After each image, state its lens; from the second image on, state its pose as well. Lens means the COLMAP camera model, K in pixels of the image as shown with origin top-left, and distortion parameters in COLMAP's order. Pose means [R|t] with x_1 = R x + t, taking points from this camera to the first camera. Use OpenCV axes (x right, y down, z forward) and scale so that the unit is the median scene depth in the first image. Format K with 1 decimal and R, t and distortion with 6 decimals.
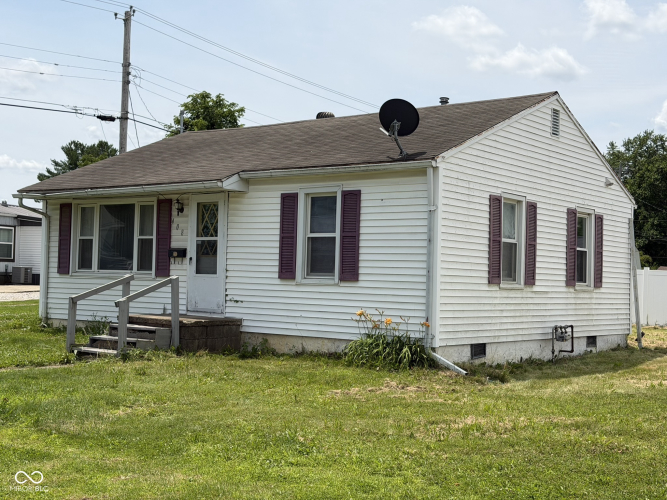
lens RADIAL K [[936.3, 0, 333.5], [0, 936.3, 250.0], [0, 0, 1]] dist [0.011788, 0.026498]
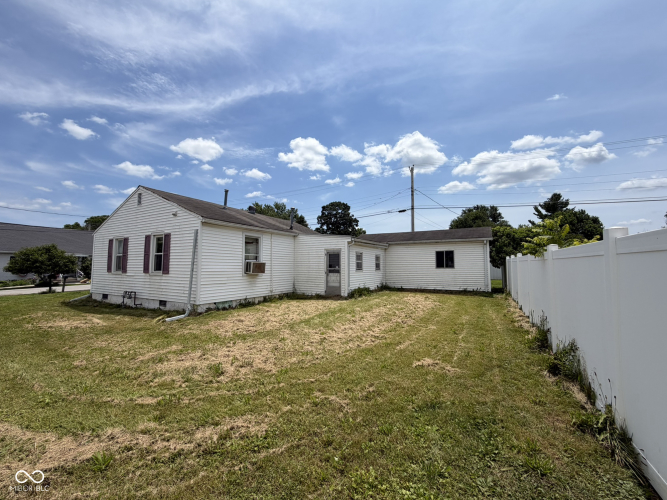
lens RADIAL K [[269.8, 0, 327.0], [0, 269.8, 248.3], [0, 0, 1]] dist [0.002354, 0.000001]
pose [[0.134875, -0.100268, -0.985776, 0.961202], [0.035603, 0.994715, -0.096306, 0.059909], [0.990223, -0.022107, 0.137731, 1.413880]]
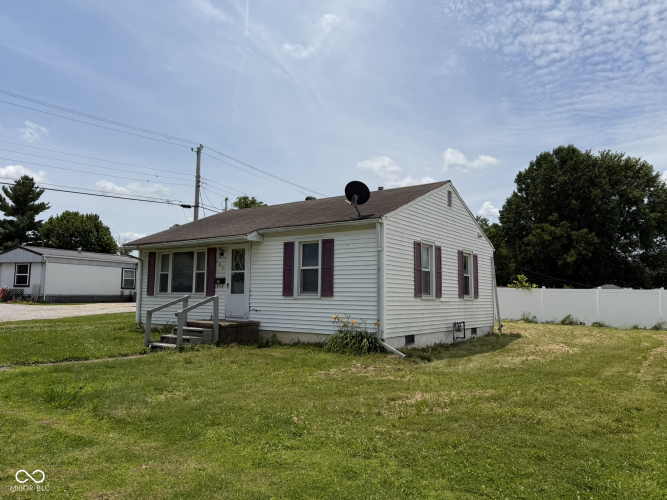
lens RADIAL K [[484.5, 0, 333.5], [0, 484.5, 250.0], [0, 0, 1]] dist [0.091153, -0.130387]
pose [[0.999212, -0.013061, 0.037475, -0.002190], [0.015368, 0.997962, -0.061940, 0.005236], [-0.036590, 0.062467, 0.997376, 0.162881]]
